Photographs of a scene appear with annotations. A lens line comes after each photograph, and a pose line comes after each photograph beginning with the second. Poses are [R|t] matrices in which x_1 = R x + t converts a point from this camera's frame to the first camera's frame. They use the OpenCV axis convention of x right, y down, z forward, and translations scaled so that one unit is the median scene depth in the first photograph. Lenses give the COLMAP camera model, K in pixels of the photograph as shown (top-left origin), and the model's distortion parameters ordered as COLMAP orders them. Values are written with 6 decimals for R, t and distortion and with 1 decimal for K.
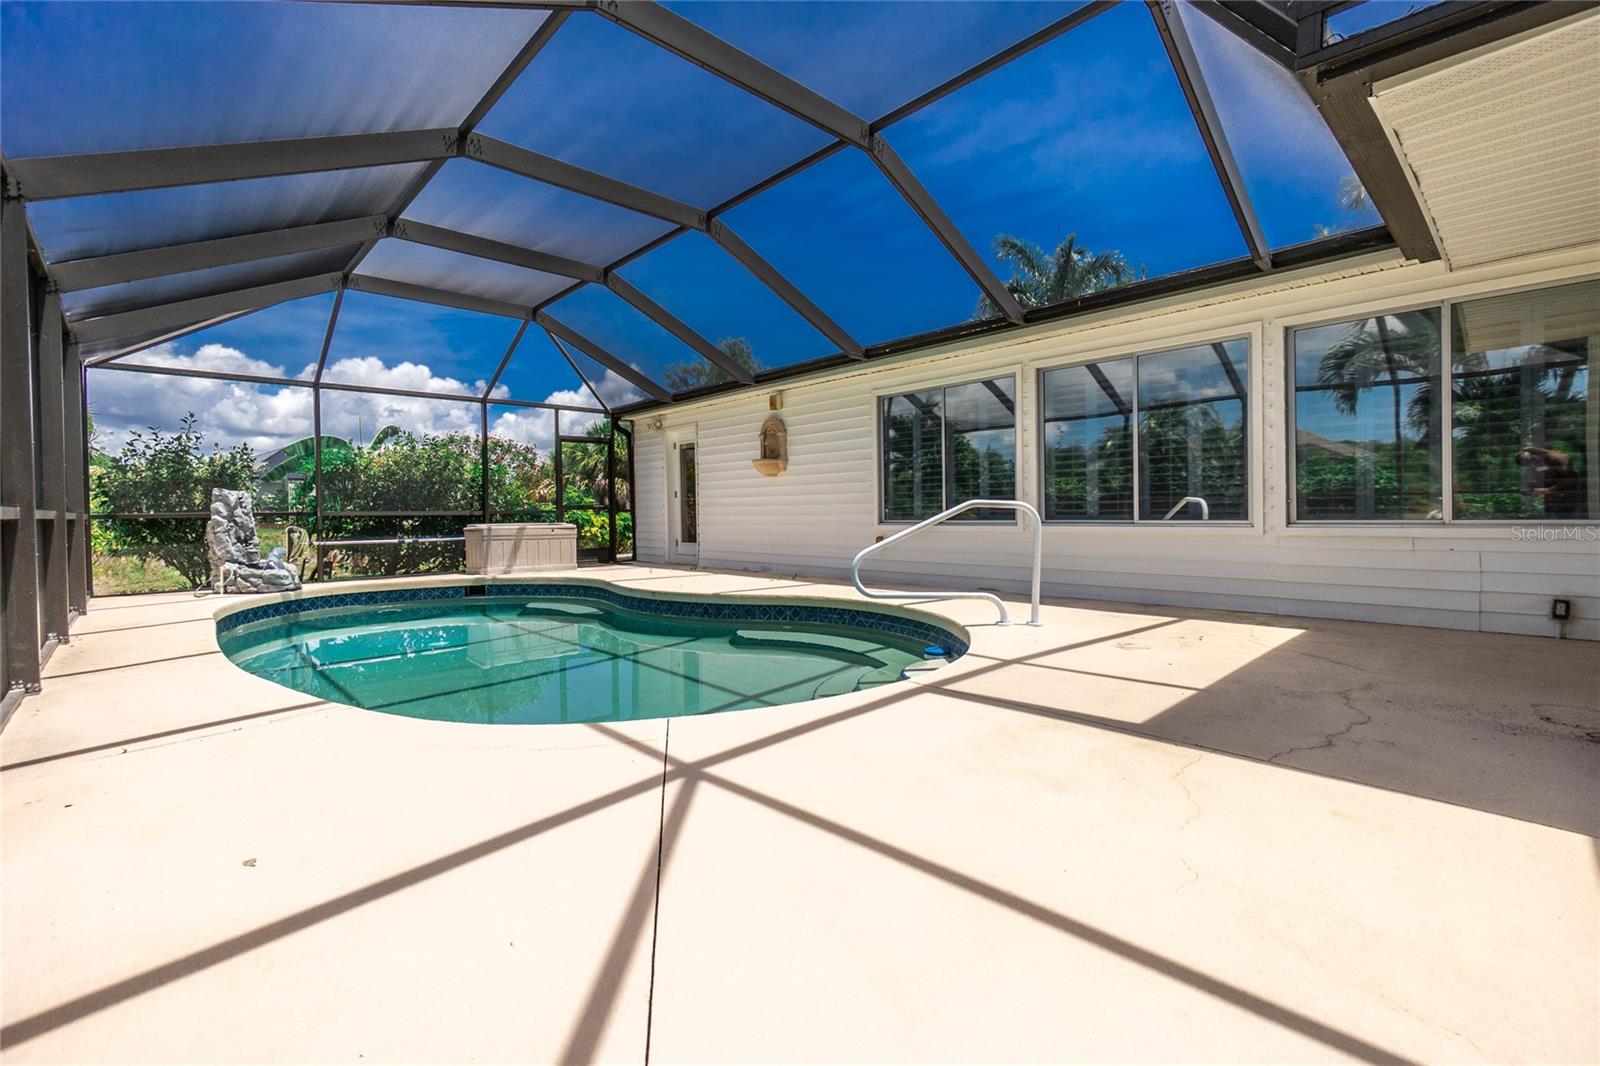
lens RADIAL K [[715.0, 0, 804.8], [0, 715.0, 522.2], [0, 0, 1]] dist [-0.038558, 0.005909]
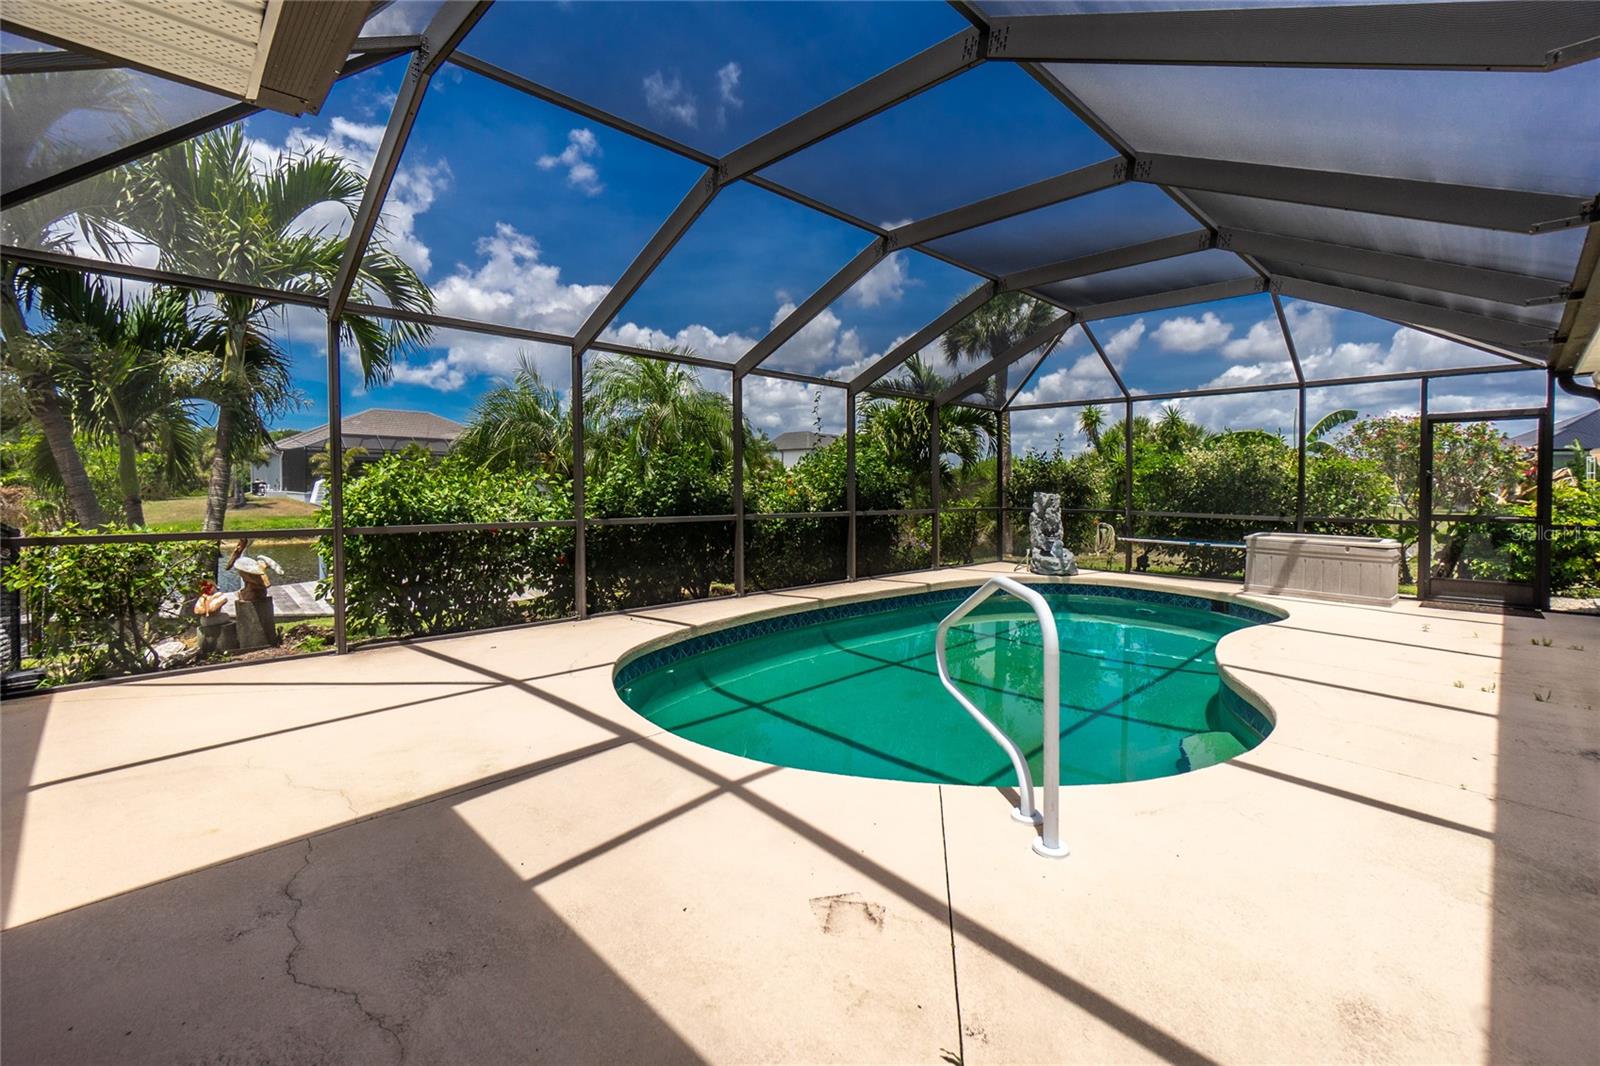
lens RADIAL K [[715.0, 0, 807.6], [0, 715.0, 521.0], [0, 0, 1]] dist [-0.038558, 0.005909]
pose [[0.019929, 0.065529, -0.997652, 0.514960], [-0.027628, 0.997505, 0.064968, -0.068980], [0.999420, 0.026269, 0.021690, 0.522366]]
